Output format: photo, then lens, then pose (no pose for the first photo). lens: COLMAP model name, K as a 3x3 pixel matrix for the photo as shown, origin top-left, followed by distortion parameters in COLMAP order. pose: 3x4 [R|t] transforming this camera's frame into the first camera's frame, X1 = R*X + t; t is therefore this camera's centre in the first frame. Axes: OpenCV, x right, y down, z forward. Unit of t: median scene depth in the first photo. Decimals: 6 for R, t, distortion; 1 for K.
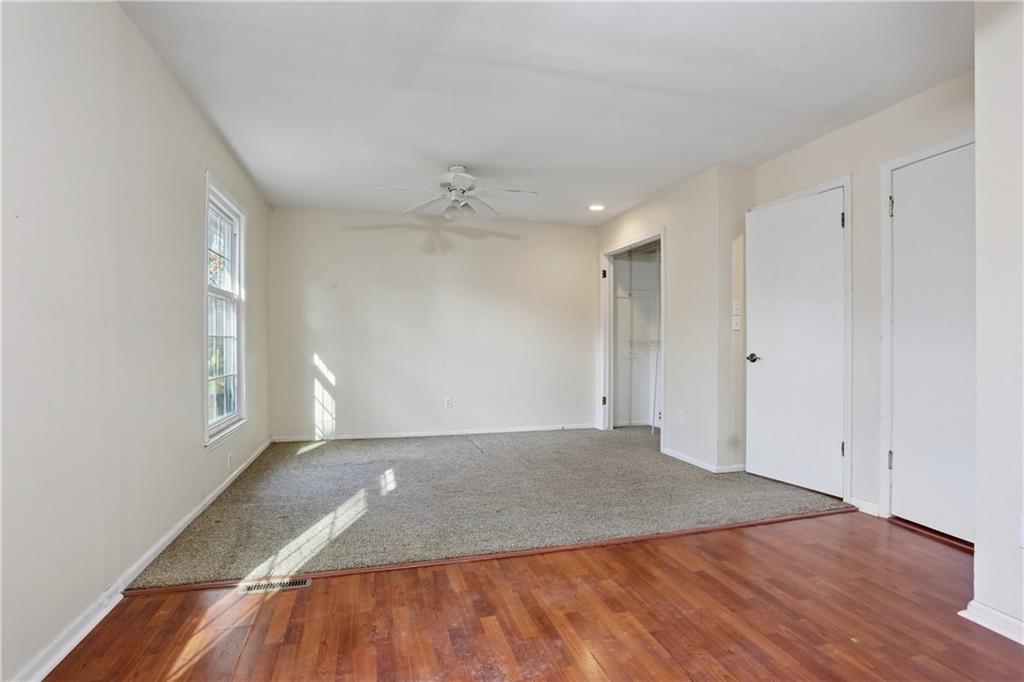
lens RADIAL K [[497.8, 0, 510.9], [0, 497.8, 338.5], [0, 0, 1]] dist [-0.086313, 0.037562]
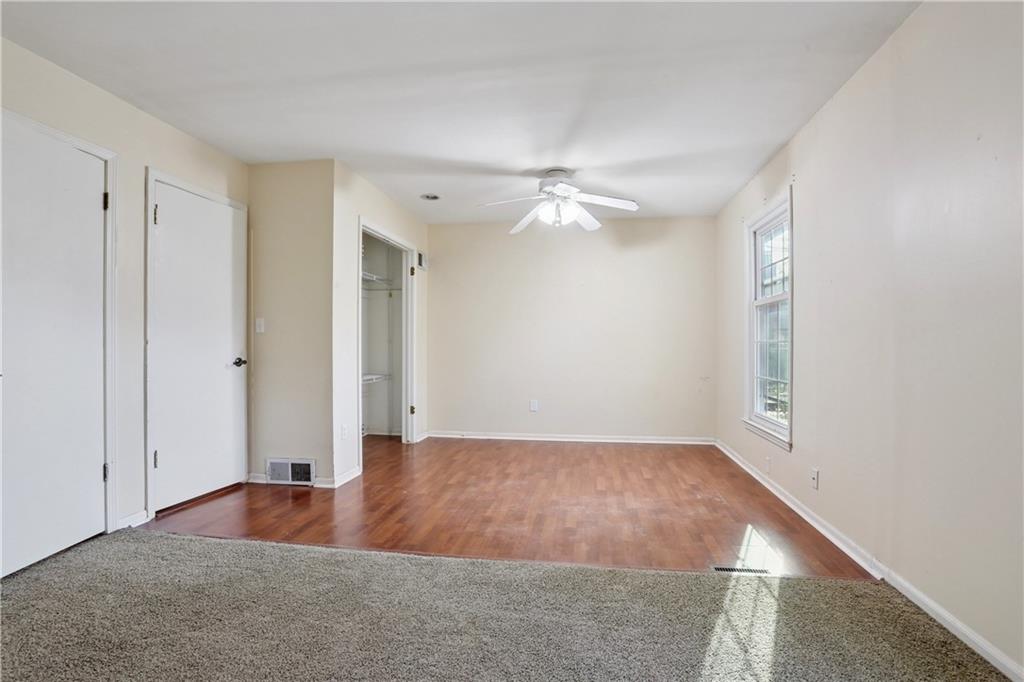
lens RADIAL K [[497.8, 0, 510.9], [0, 497.8, 338.5], [0, 0, 1]] dist [-0.086313, 0.037562]
pose [[-0.909410, 0.002703, 0.415893, -0.488933], [-0.007363, 0.999718, -0.022598, 0.013008], [-0.415836, -0.023613, -0.909133, 2.334743]]
